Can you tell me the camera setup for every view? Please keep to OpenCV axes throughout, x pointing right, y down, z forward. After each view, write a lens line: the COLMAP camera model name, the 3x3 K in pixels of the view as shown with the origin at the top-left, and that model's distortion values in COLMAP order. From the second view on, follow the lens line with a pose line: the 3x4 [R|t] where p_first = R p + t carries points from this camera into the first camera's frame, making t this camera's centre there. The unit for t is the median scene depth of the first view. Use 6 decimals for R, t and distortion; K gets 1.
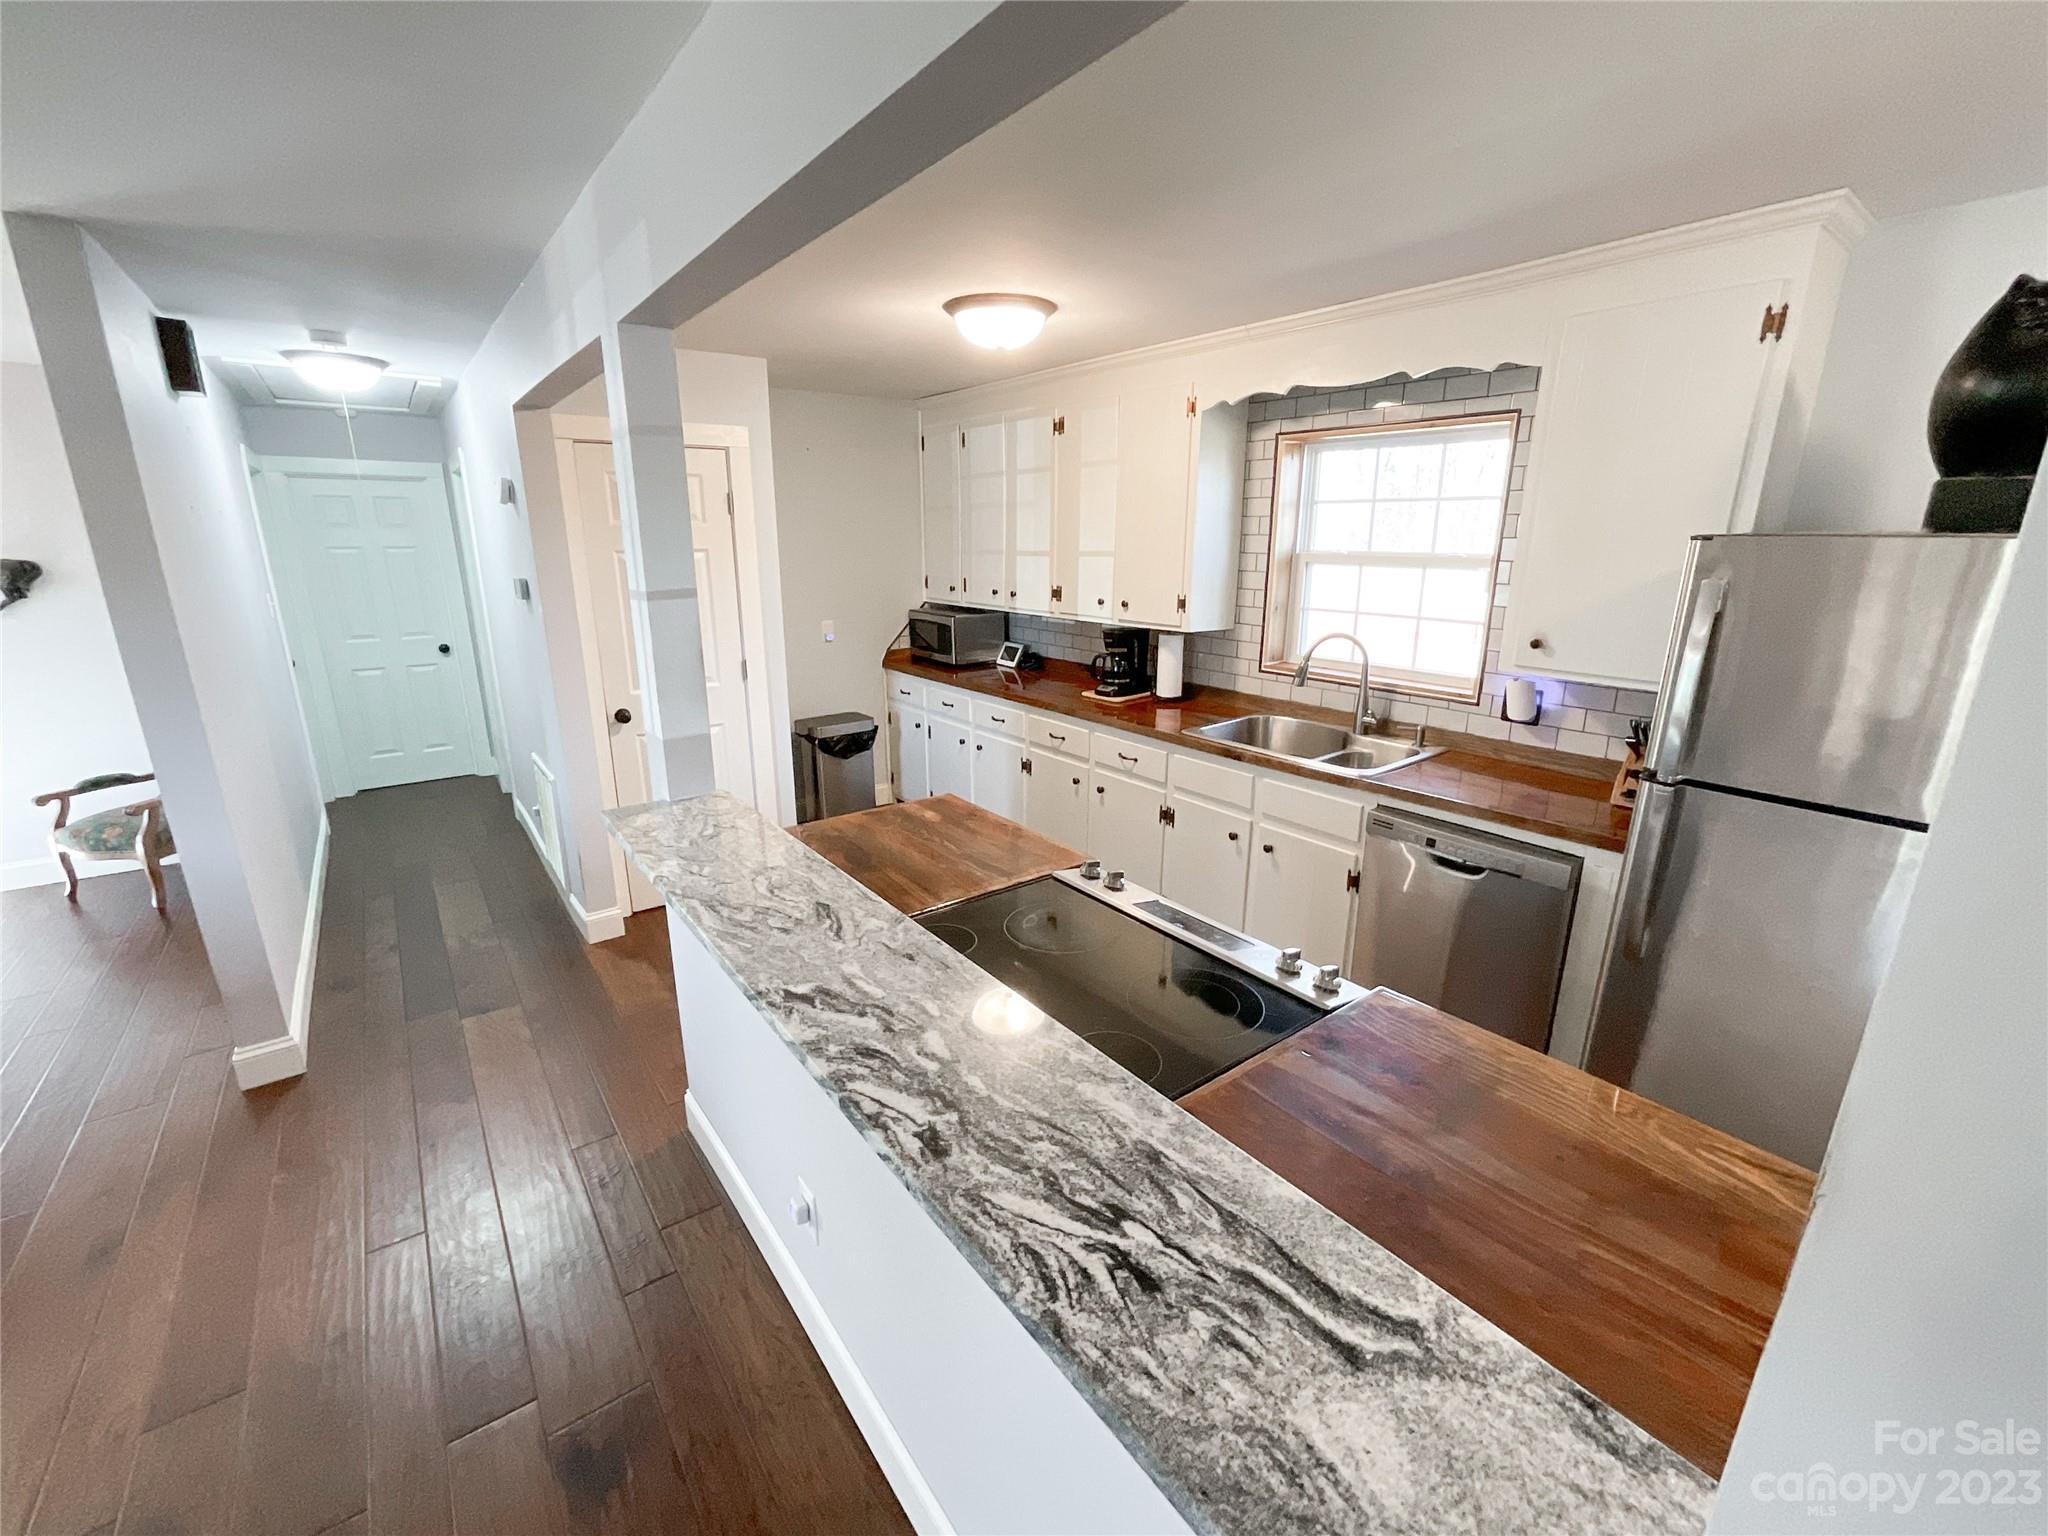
lens RADIAL K [[863.9, 0, 1033.3], [0, 863.9, 763.6], [0, 0, 1]] dist [-0.000779, 0.000714]
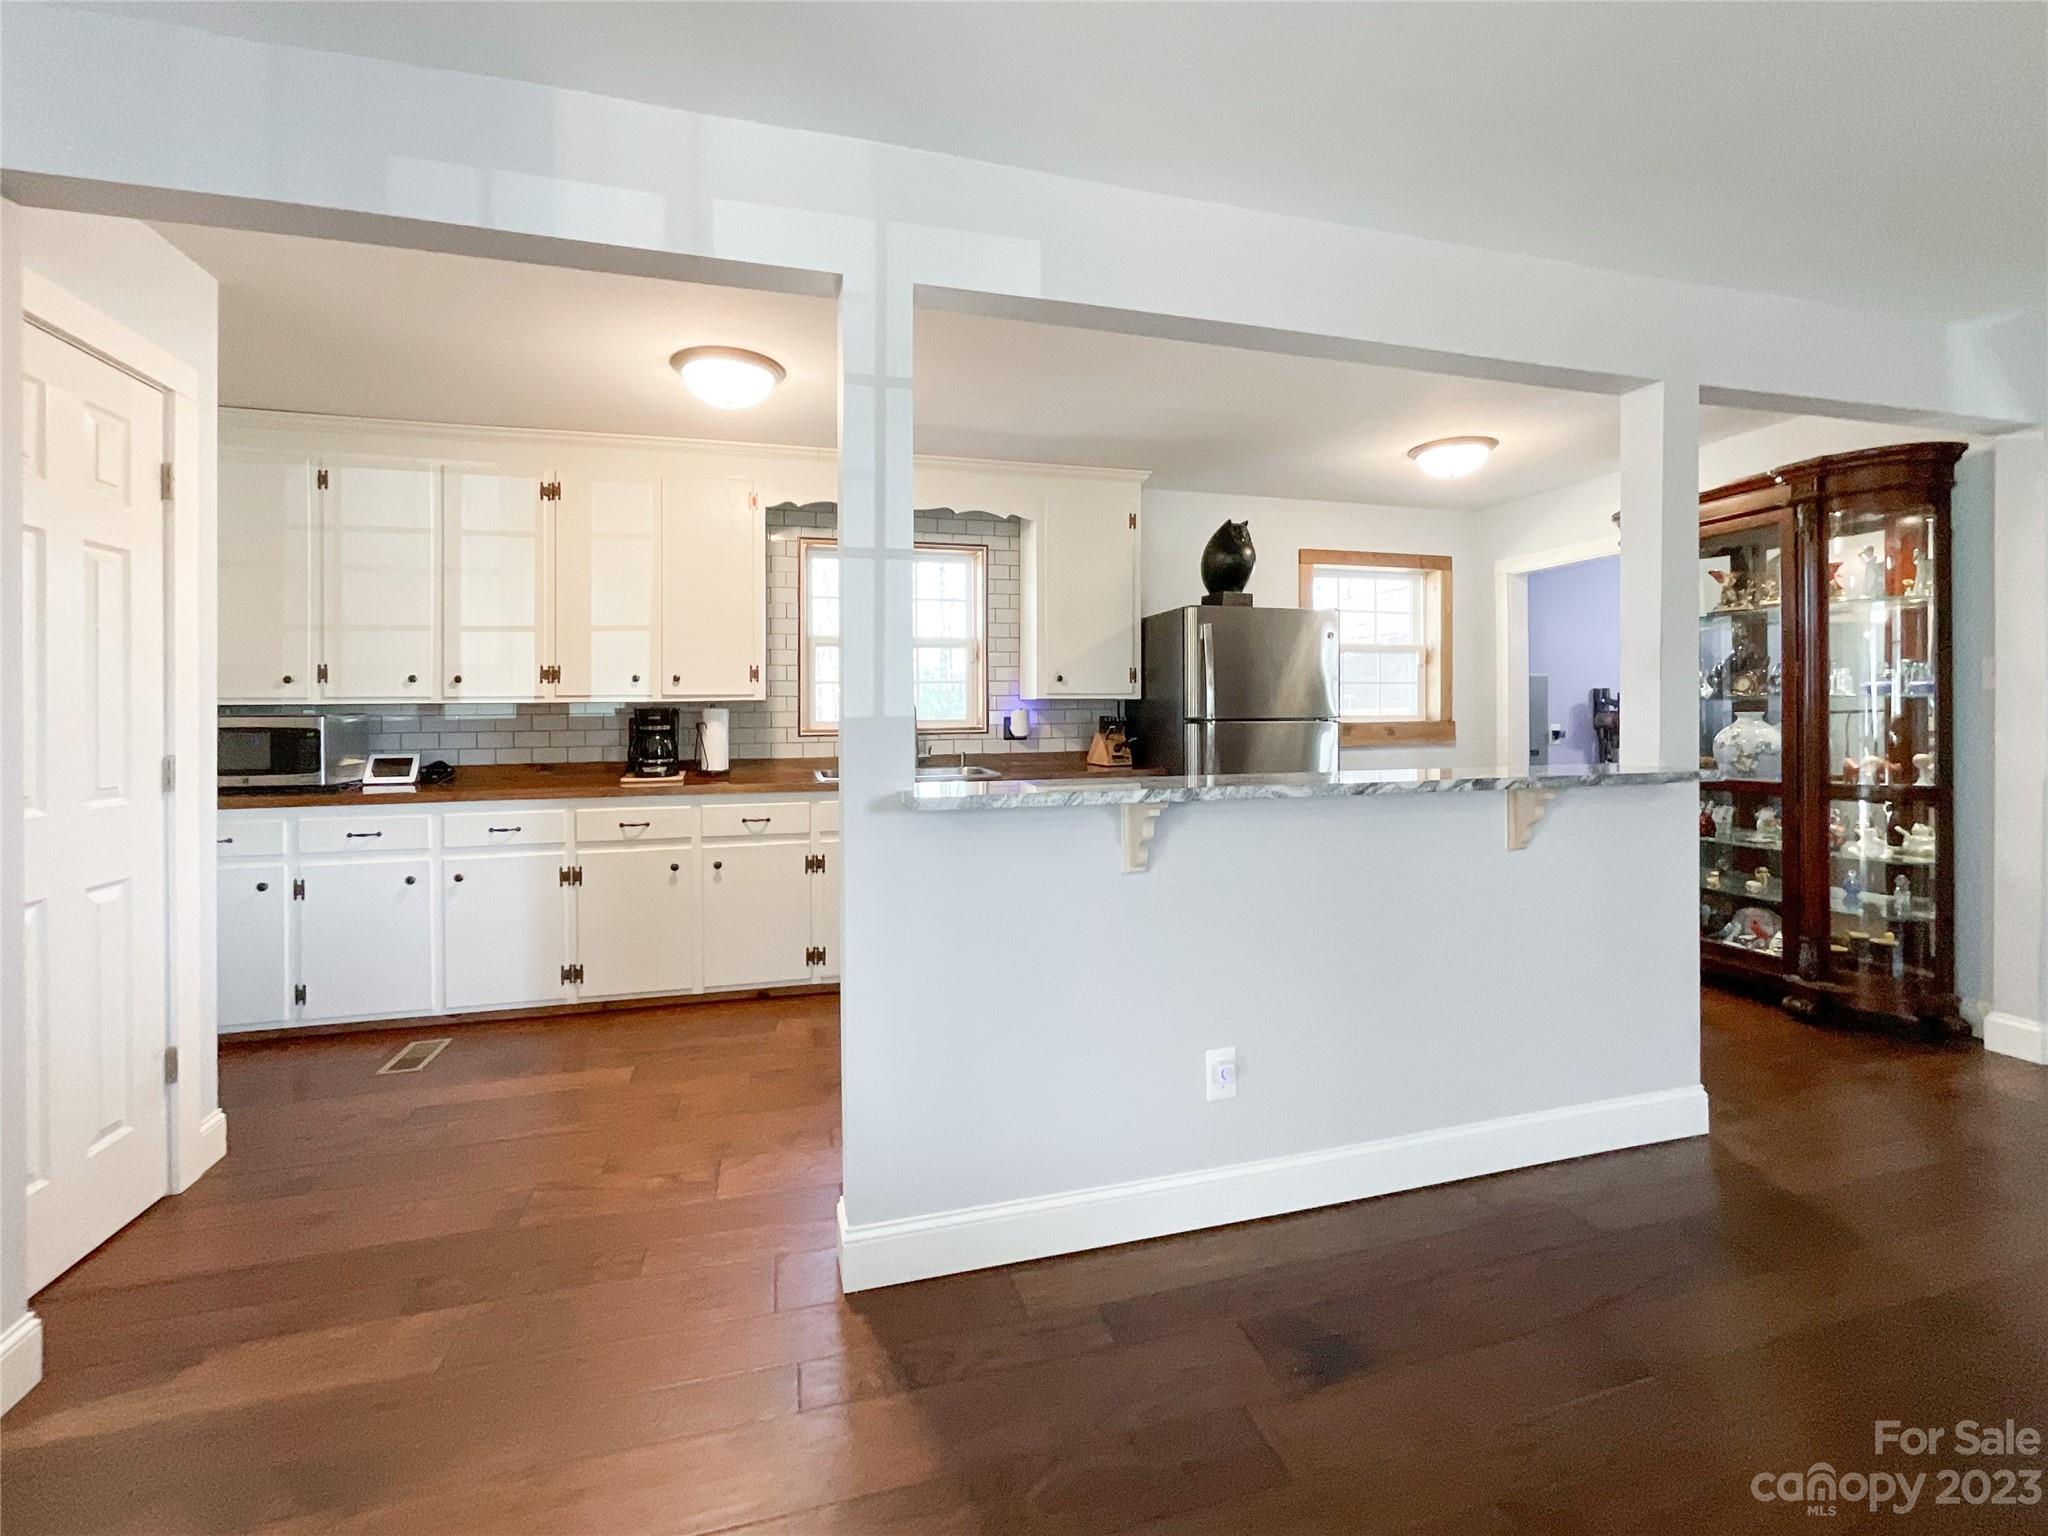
lens RADIAL K [[868.5, 0, 1019.5], [0, 868.5, 712.5], [0, 0, 1]] dist [-0.005797, 0.000115]
pose [[0.378046, -0.004445, 0.925776, -0.697282], [0.252515, 0.962567, -0.098495, 0.048427], [-0.890684, 0.271008, 0.365017, 0.335997]]
